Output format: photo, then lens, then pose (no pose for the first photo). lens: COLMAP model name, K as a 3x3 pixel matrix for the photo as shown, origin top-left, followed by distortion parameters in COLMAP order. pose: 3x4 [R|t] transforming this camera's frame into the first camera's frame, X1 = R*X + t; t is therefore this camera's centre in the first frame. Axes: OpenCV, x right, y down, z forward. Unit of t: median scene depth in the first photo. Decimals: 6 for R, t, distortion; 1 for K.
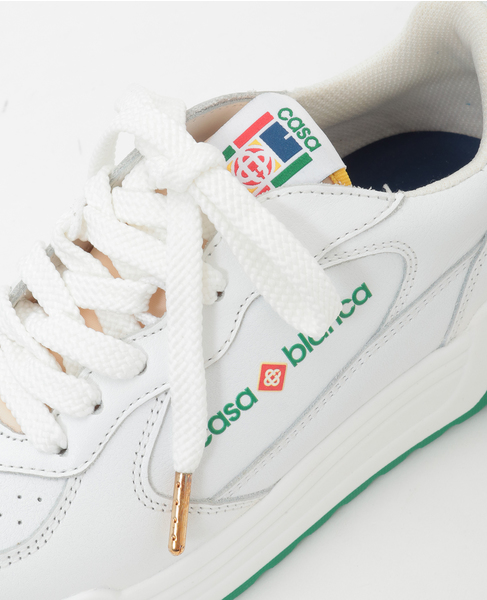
lens RADIAL K [[1142.0, 0, 244.3], [0, 1142.0, 297.8], [0, 0, 1]] dist [0.040663, 0.000000]
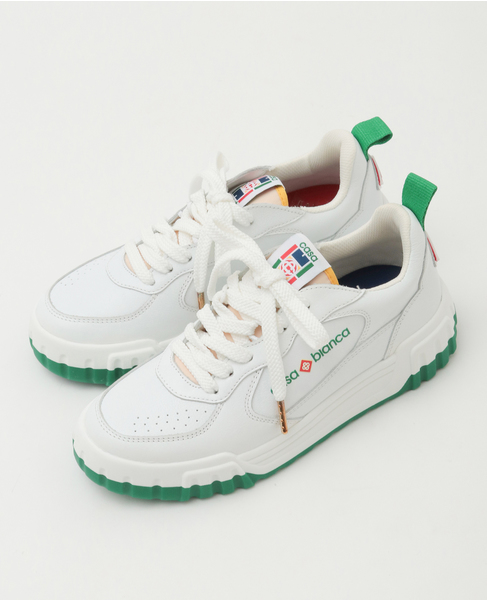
lens RADIAL K [[964.3, 0, 243.2], [0, 964.3, 301.3], [0, 0, 1]] dist [-0.171312, 0.000000]
pose [[0.998309, 0.035734, -0.045858, -0.017667], [-0.040481, 0.993418, -0.107152, 0.154727], [0.041727, 0.108827, 0.993185, -0.966104]]
